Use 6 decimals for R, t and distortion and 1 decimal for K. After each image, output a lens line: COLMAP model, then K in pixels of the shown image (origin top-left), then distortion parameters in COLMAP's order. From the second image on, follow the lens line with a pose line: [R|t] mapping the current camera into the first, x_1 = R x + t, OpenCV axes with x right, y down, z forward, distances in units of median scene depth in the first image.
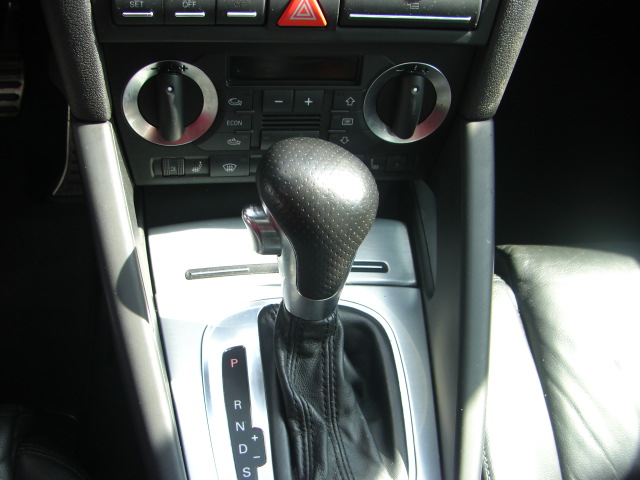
lens RADIAL K [[725.0, 0, 305.5], [0, 725.0, 256.0], [0, 0, 1]] dist [-0.140820, 0.000000]
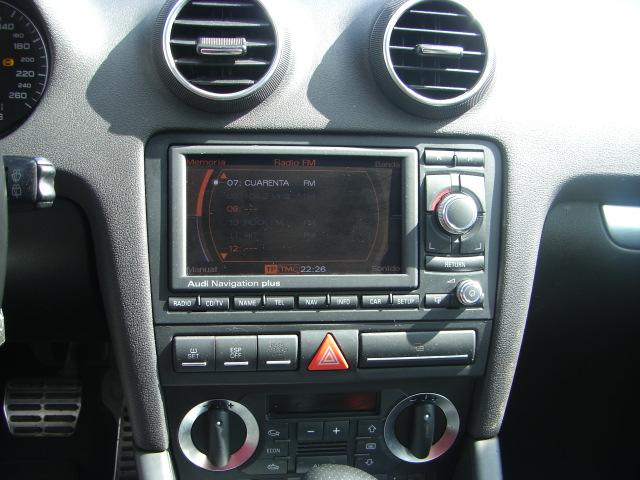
lens RADIAL K [[725.0, 0, 314.2], [0, 725.0, 249.0], [0, 0, 1]] dist [-0.140820, 0.000000]
pose [[0.998839, -0.038851, -0.028471, 0.012994], [0.023556, 0.909602, -0.414813, 0.000794], [0.042013, 0.413661, 0.909461, -0.186565]]
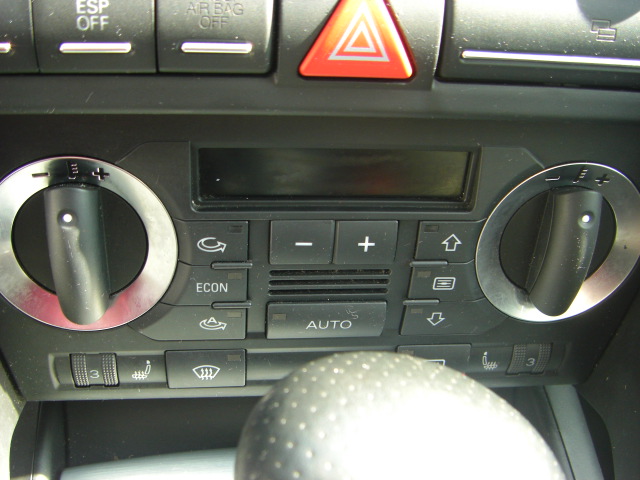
lens RADIAL K [[725.0, 0, 313.1], [0, 725.0, 270.5], [0, 0, 1]] dist [-0.140820, 0.000000]
pose [[0.999476, 0.000360, -0.032376, -0.015363], [-0.005048, 0.989442, -0.144842, -0.127840], [0.031982, 0.144929, 0.988925, 0.528492]]
